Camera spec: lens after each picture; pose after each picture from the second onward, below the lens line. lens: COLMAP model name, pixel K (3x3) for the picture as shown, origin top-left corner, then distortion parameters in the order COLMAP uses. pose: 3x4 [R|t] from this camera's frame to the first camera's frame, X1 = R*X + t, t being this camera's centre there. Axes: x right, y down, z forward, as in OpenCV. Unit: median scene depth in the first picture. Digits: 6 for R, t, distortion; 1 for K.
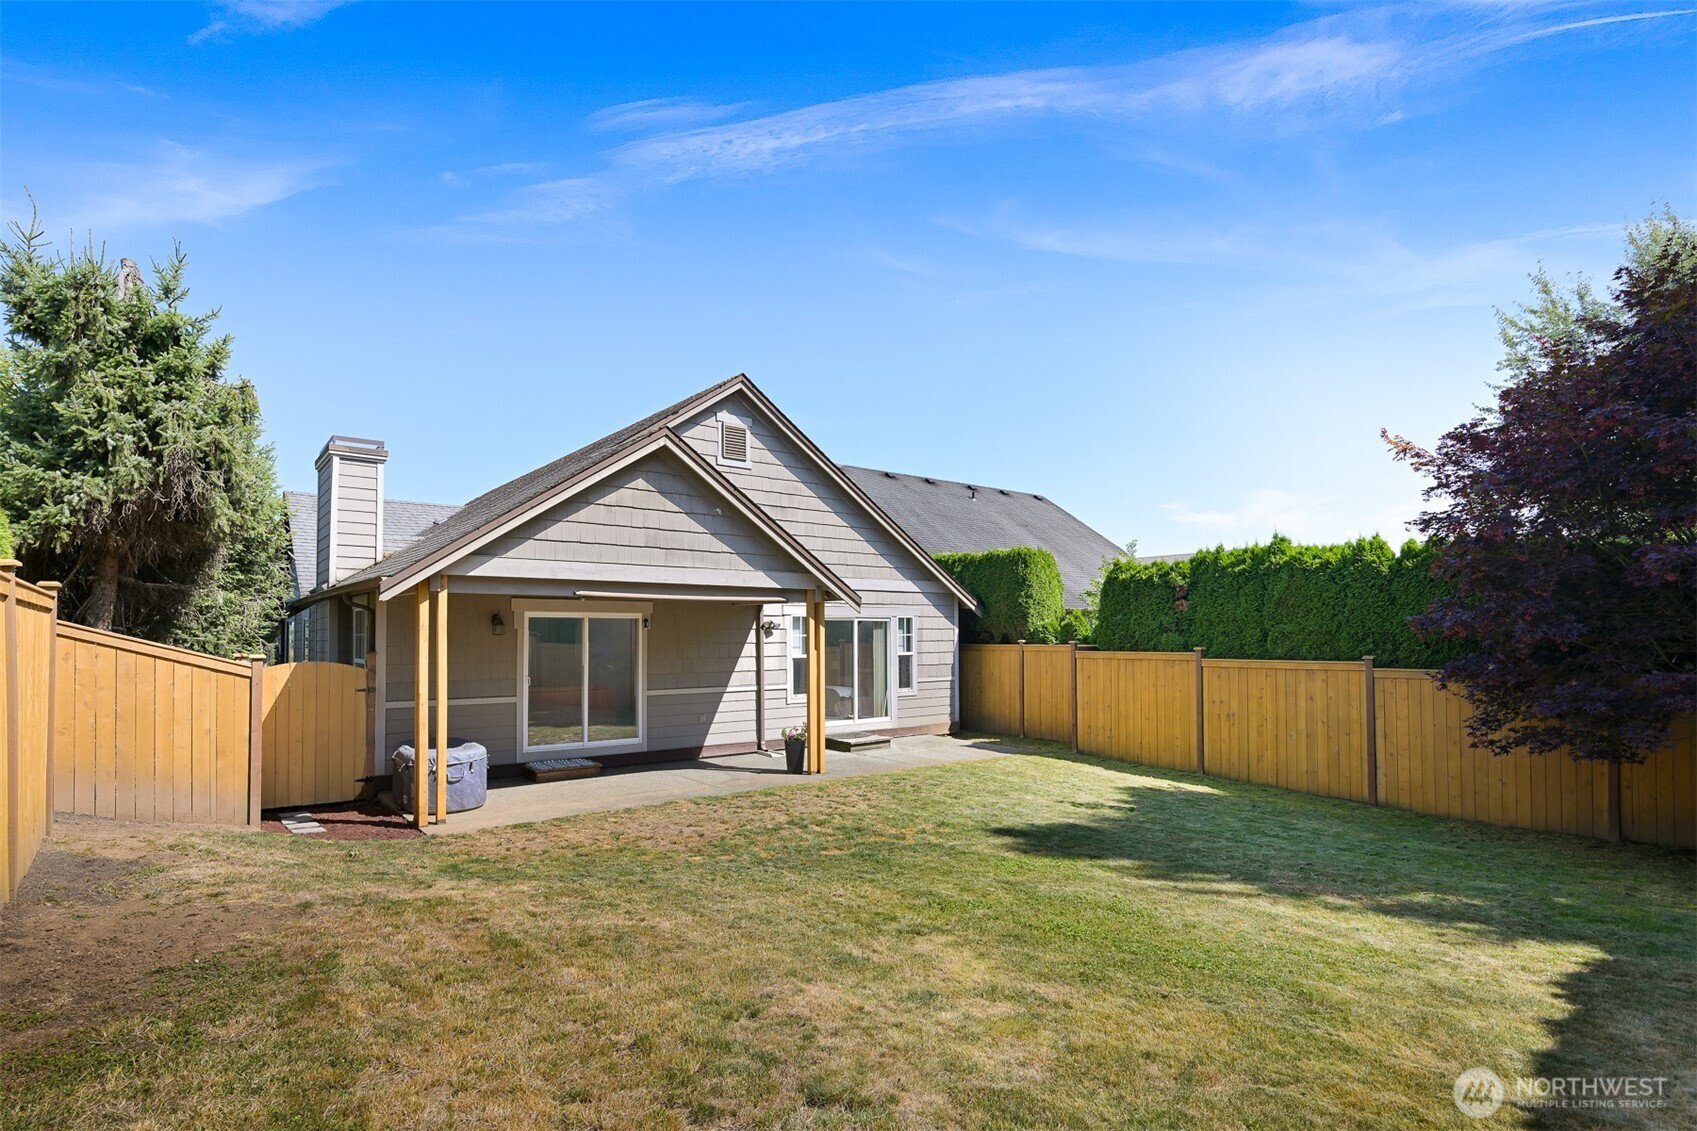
lens RADIAL K [[853.0, 0, 849.5], [0, 853.0, 610.3], [0, 0, 1]] dist [-0.011999, 0.000640]
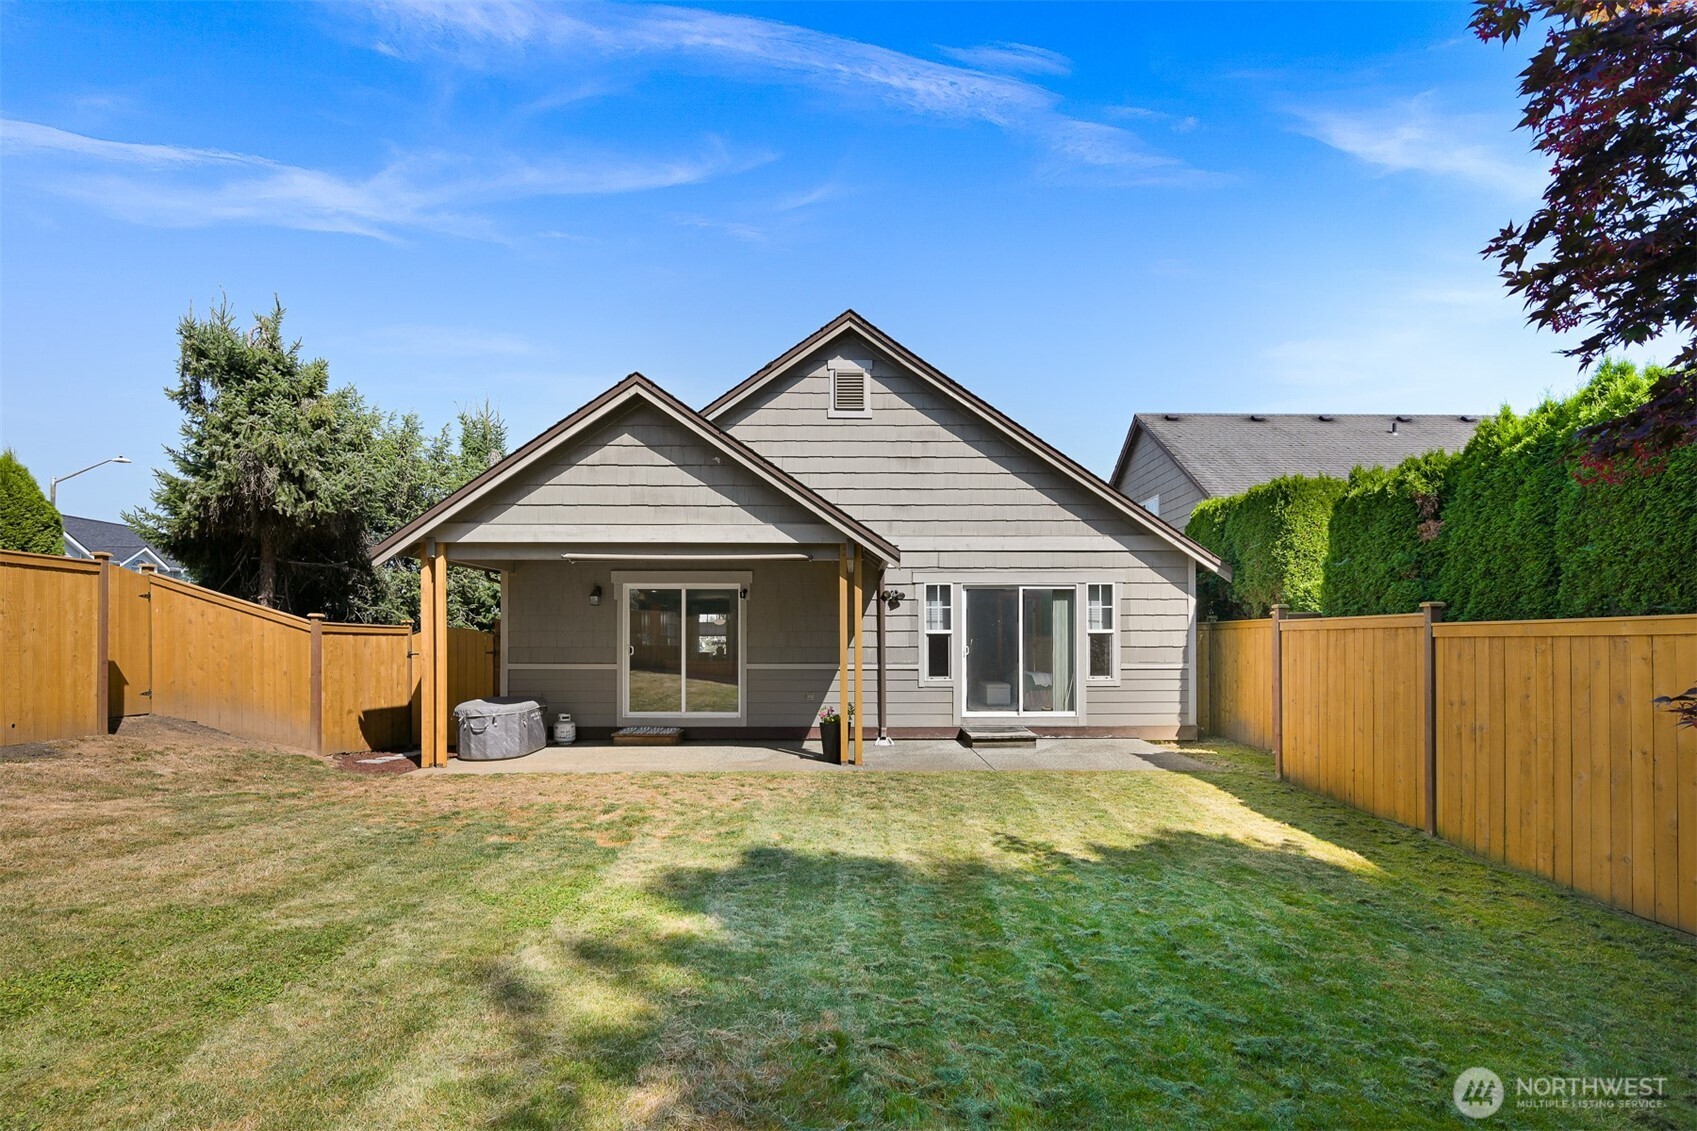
lens RADIAL K [[813.5, 0, 848.0], [0, 813.5, 637.6], [0, 0, 1]] dist [-0.002392, 0.000132]
pose [[0.789514, 0.000493, -0.613732, 0.389471], [0.014052, 0.999723, 0.018879, 0.045755], [0.613572, -0.023530, 0.789288, 0.324974]]
